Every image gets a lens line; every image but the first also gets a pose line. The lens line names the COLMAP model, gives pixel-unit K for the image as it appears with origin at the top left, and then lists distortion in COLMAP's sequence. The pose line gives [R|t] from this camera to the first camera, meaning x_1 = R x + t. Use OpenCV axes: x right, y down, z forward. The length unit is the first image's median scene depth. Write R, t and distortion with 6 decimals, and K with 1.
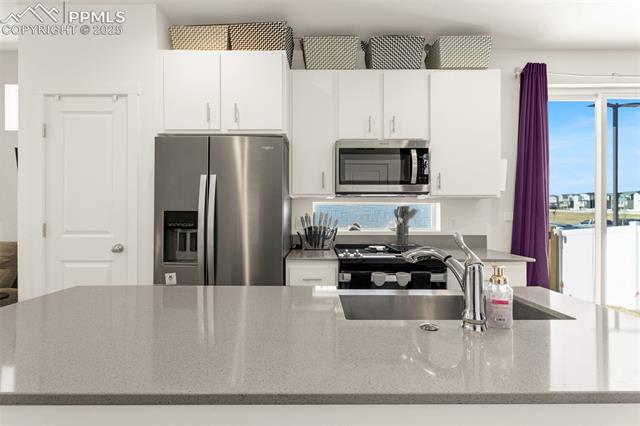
lens RADIAL K [[299.4, 0, 318.1], [0, 299.4, 214.4], [0, 0, 1]] dist [0.001058, 0.000251]
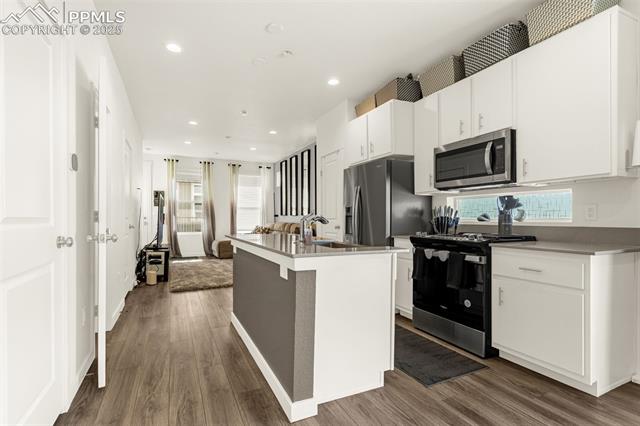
lens RADIAL K [[299.4, 0, 305.8], [0, 299.4, 219.2], [0, 0, 1]] dist [0.001058, 0.000251]
pose [[0.416262, 0.004973, -0.909231, 0.969833], [-0.001416, 0.999987, 0.004822, 0.049689], [0.909244, -0.000720, 0.416264, -0.029115]]
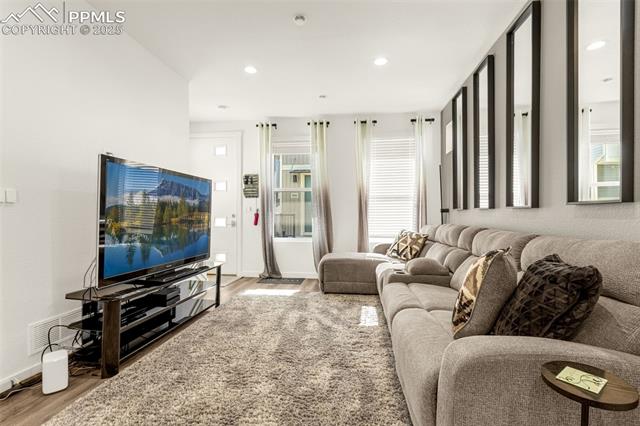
lens RADIAL K [[299.4, 0, 320.1], [0, 299.4, 215.2], [0, 0, 1]] dist [0.001058, 0.000251]
pose [[-0.119209, 0.000208, -0.992869, -0.526114], [0.002053, 0.999998, -0.000037, 0.051551], [0.992867, -0.002043, -0.119210, 0.597138]]
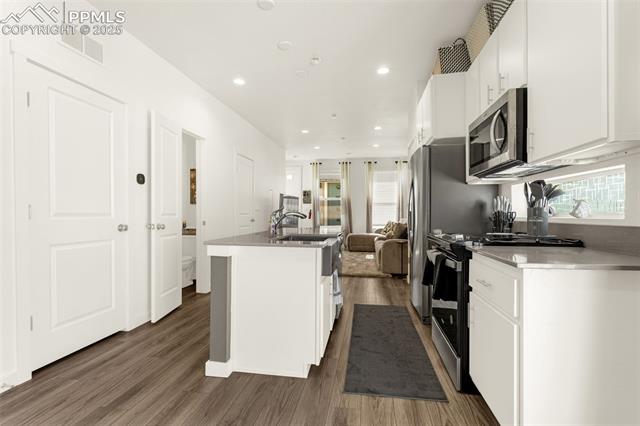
lens RADIAL K [[299.4, 0, 324.4], [0, 299.4, 215.2], [0, 0, 1]] dist [0.001058, 0.000251]
pose [[-0.146003, 0.006948, -0.989260, 1.121254], [0.000473, 0.999976, 0.006954, 0.051239], [0.989284, 0.000547, -0.146003, 0.635505]]
